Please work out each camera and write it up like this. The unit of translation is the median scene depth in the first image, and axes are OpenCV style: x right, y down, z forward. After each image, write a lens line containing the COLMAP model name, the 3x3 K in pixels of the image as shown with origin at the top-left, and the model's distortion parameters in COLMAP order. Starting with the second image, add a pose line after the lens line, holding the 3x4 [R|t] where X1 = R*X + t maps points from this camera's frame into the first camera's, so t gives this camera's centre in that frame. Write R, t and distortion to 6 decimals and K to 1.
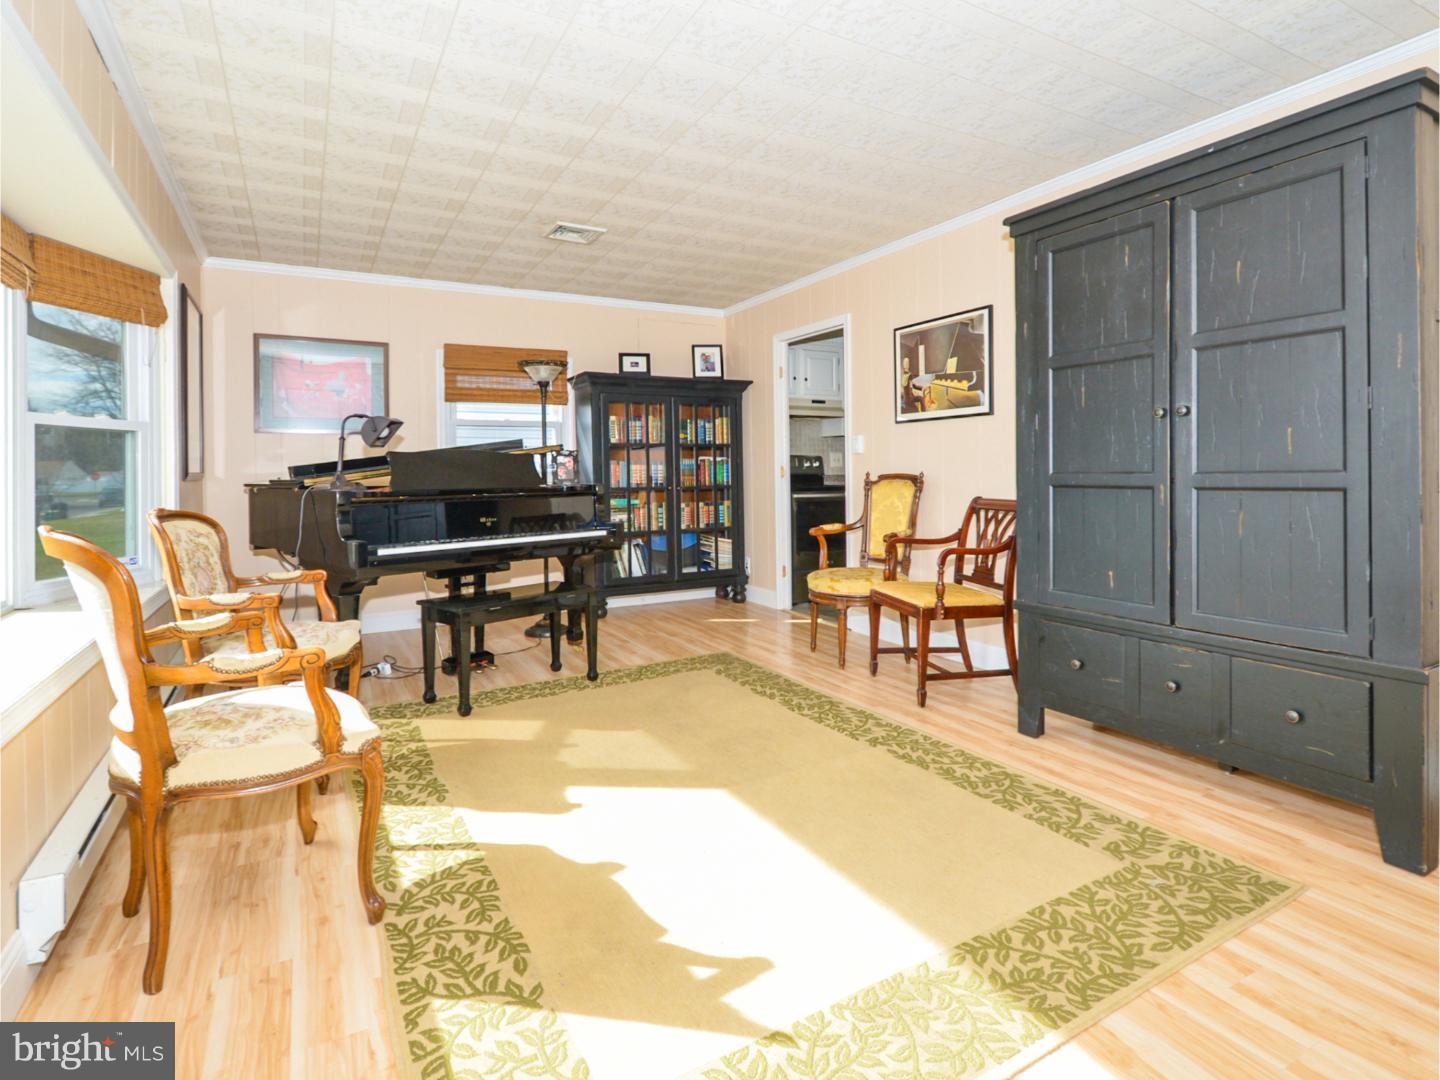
lens RADIAL K [[749.5, 0, 725.1], [0, 749.5, 472.3], [0, 0, 1]] dist [-0.002011, -0.000889]
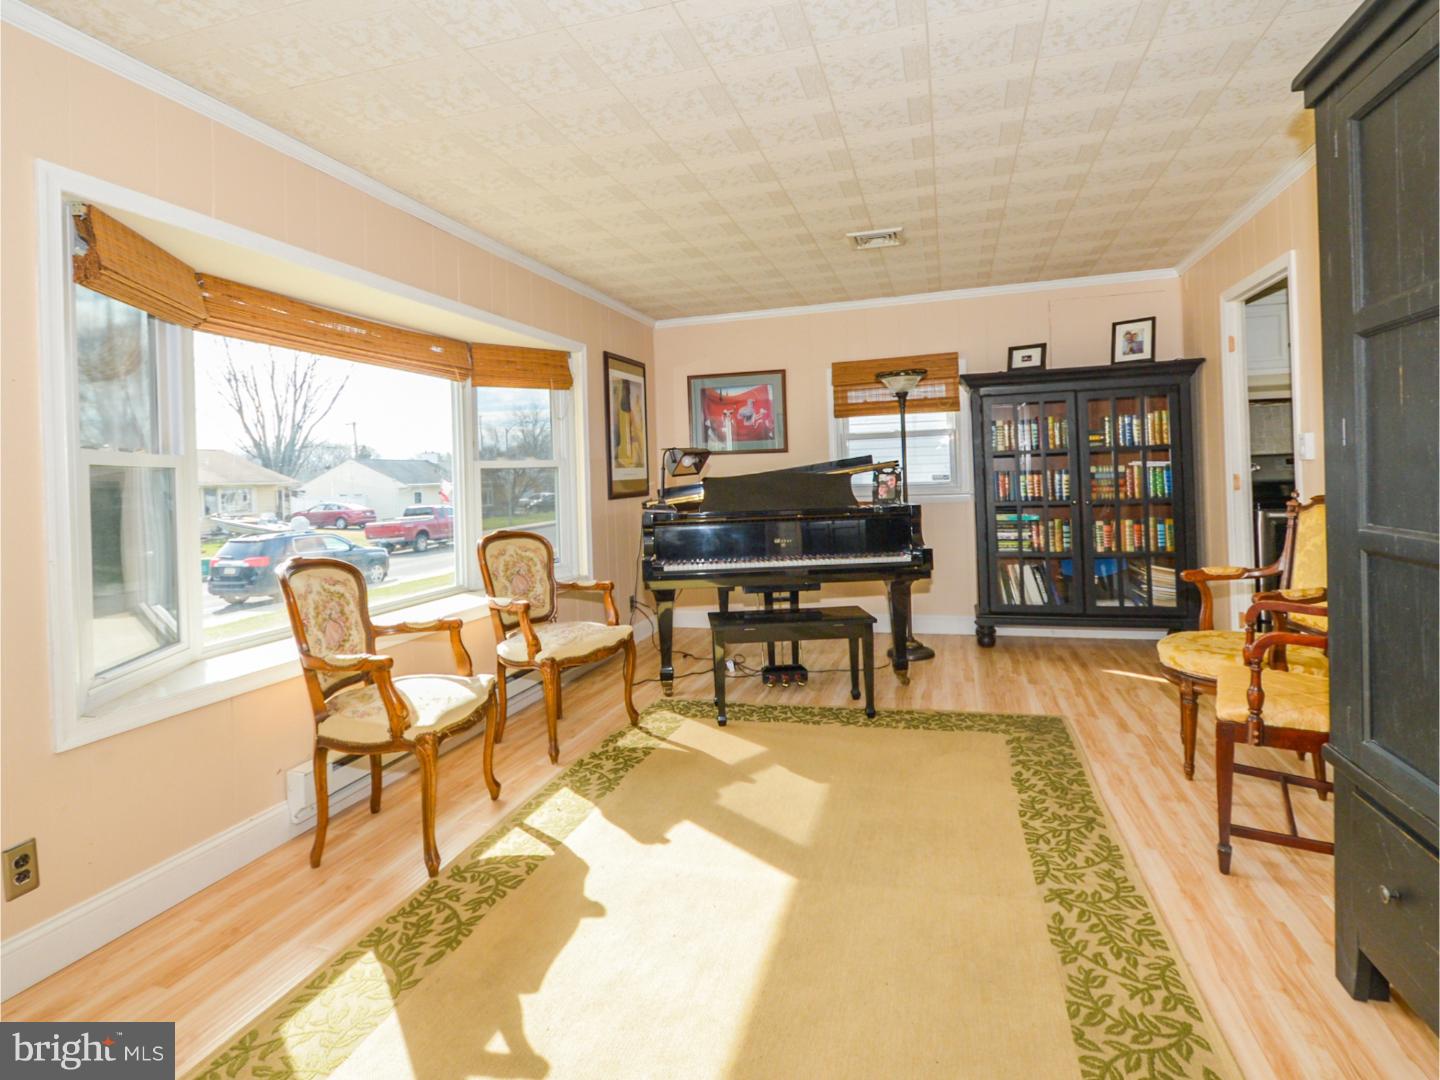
lens RADIAL K [[749.5, 0, 725.1], [0, 749.5, 472.3], [0, 0, 1]] dist [-0.002011, -0.000889]
pose [[0.699013, -0.013742, -0.714977, 0.511747], [0.025190, 0.999668, 0.005414, -0.054073], [0.714665, -0.021795, 0.699127, 0.301033]]
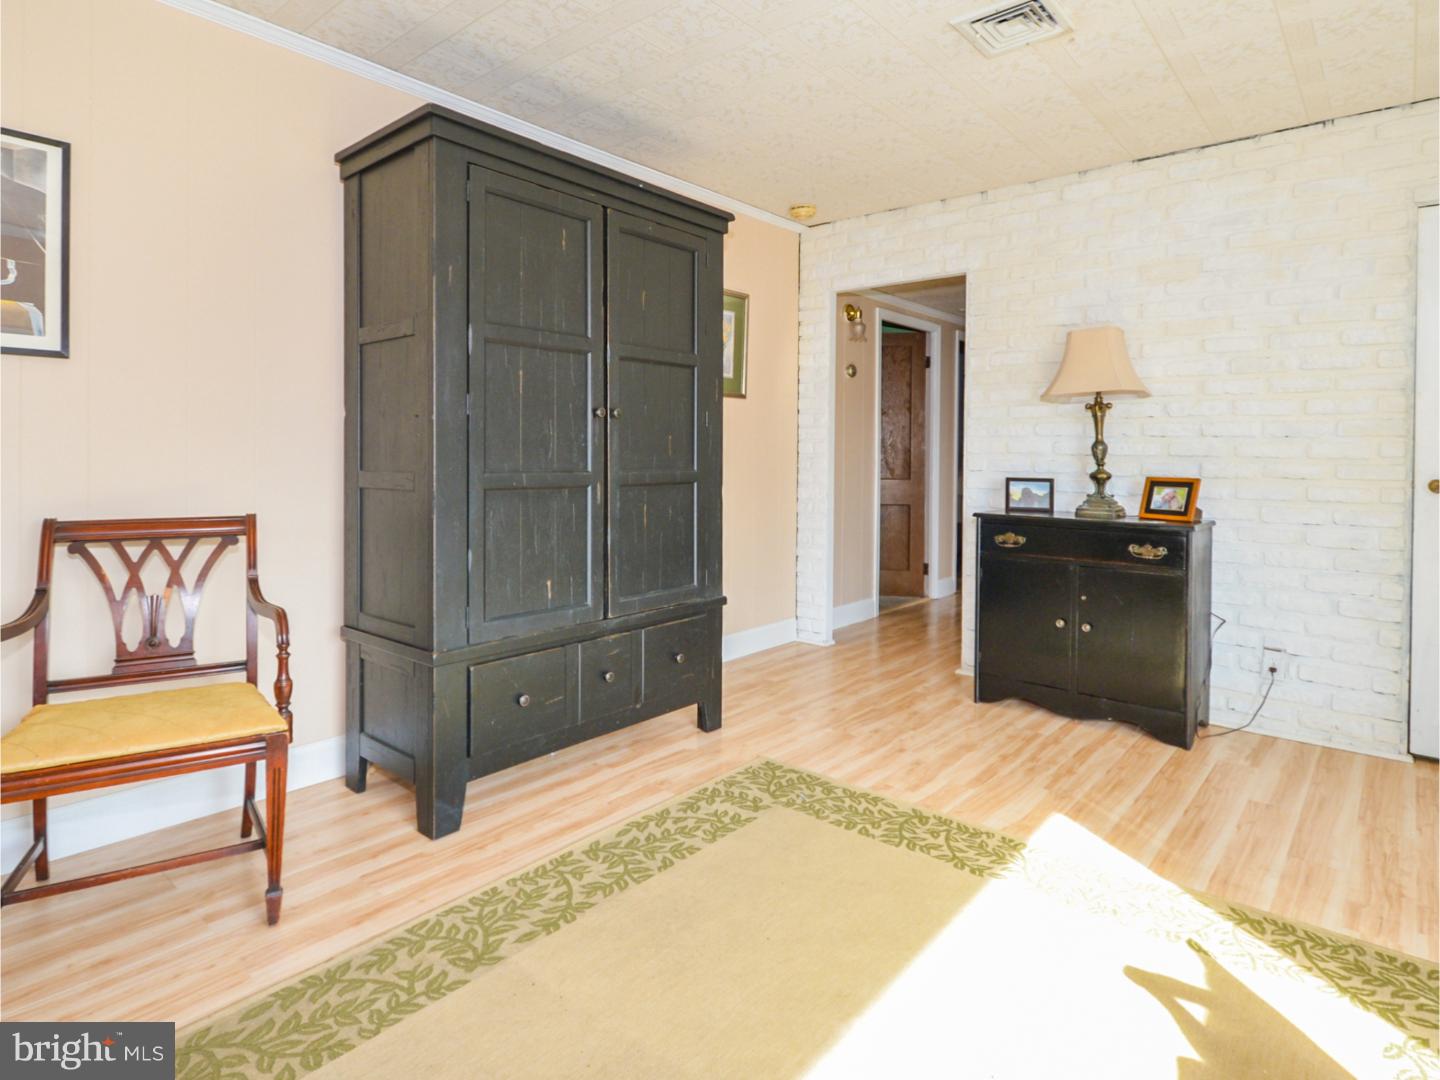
lens RADIAL K [[796.9, 0, 716.6], [0, 796.9, 460.2], [0, 0, 1]] dist [-0.003114, -0.000024]
pose [[-0.337512, -0.000132, 0.941321, -0.434566], [-0.005641, 0.999982, -0.001883, -0.012197], [-0.941304, -0.005946, -0.337507, 1.077345]]
